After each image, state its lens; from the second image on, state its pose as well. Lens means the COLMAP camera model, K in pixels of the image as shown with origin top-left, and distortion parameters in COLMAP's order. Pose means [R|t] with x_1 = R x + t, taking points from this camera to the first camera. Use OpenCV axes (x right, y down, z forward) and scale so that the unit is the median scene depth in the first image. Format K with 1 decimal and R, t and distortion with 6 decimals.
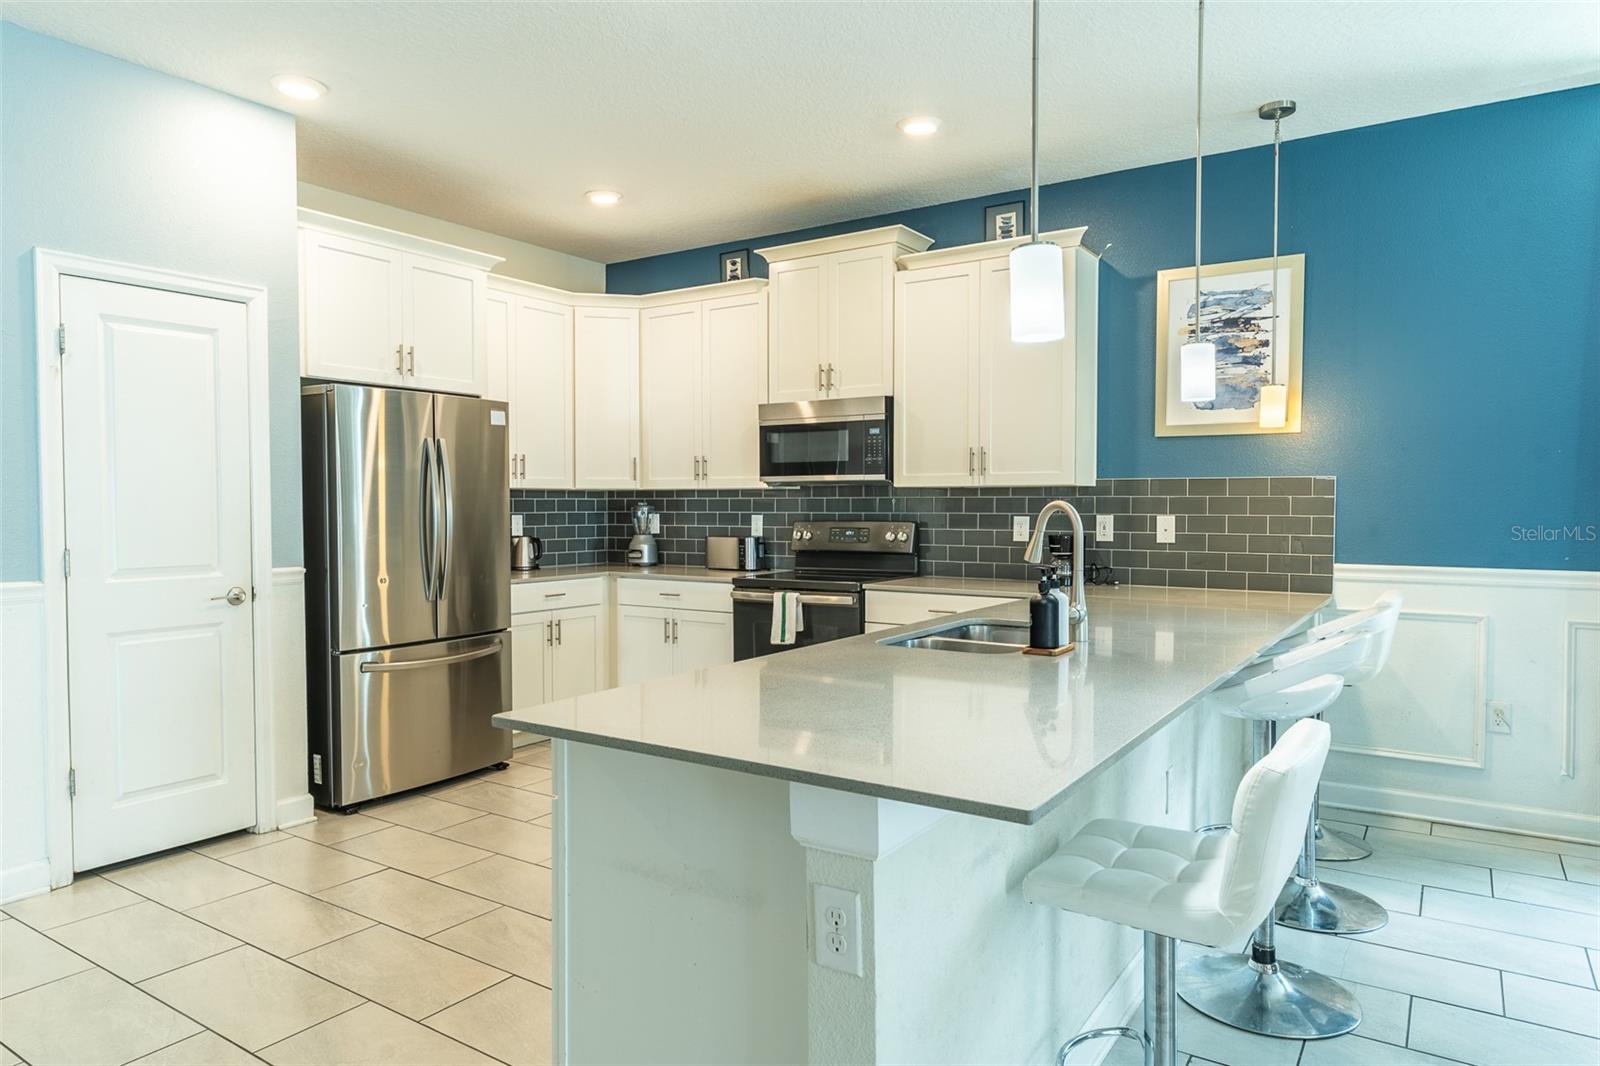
lens RADIAL K [[1003.0, 0, 796.5], [0, 1003.0, 530.2], [0, 0, 1]] dist [0.000574, 0.000632]
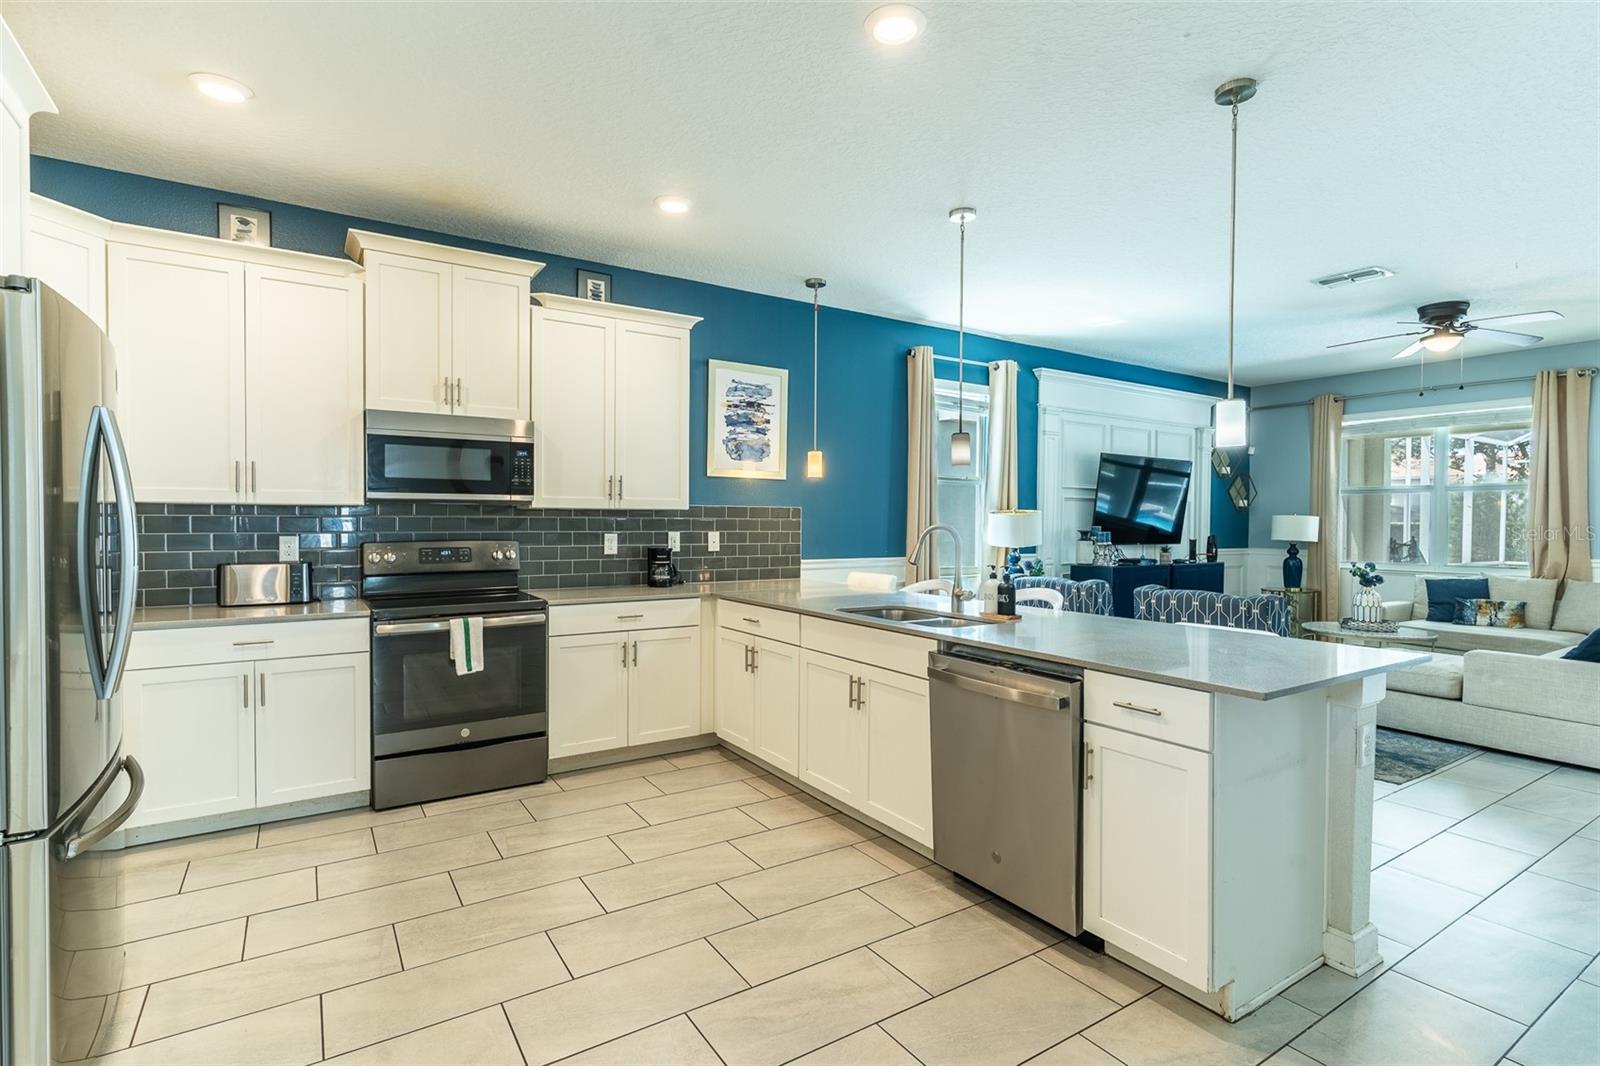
lens RADIAL K [[767.0, 0, 794.5], [0, 767.0, 530.7], [0, 0, 1]] dist [0.005145, -0.000107]
pose [[0.398488, -0.009309, 0.917126, -0.572260], [0.020166, 0.999796, 0.001386, -0.015061], [-0.916952, 0.017942, 0.398594, 0.452056]]
